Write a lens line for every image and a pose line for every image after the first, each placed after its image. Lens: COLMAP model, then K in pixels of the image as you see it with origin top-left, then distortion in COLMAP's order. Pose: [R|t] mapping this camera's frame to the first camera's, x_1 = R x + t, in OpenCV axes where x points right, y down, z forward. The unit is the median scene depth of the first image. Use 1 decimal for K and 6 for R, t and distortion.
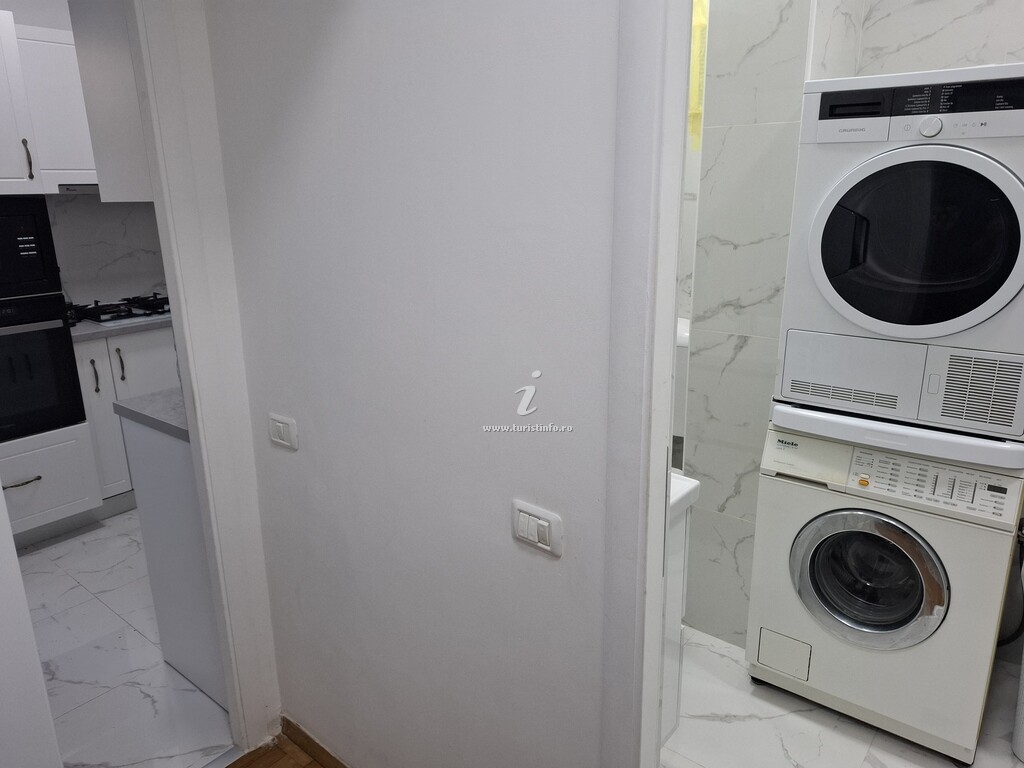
lens RADIAL K [[703.6, 0, 512.7], [0, 703.6, 370.4], [0, 0, 1]] dist [0.059787, -0.082695]
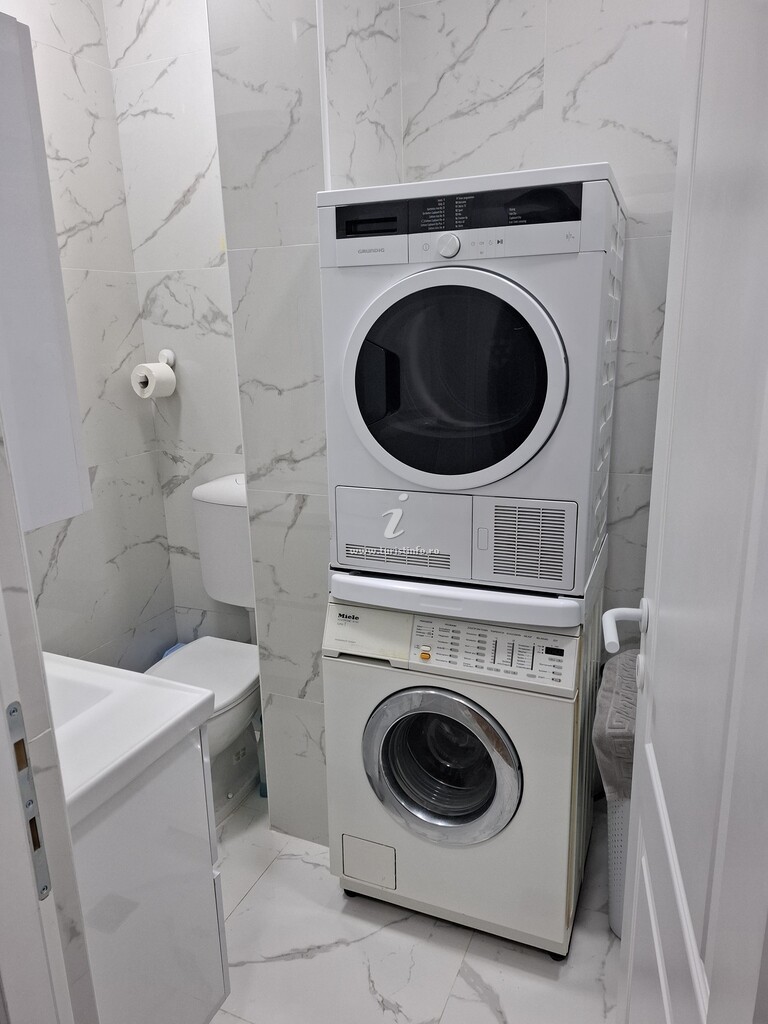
lens RADIAL K [[703.6, 0, 384.0], [0, 703.6, 512.0], [0, 0, 1]] dist [0.059787, -0.082695]
pose [[0.967206, -0.070078, 0.244133, 0.247921], [0.074120, 0.997222, -0.007396, -0.016188], [-0.242936, 0.025249, 0.969714, 0.168433]]
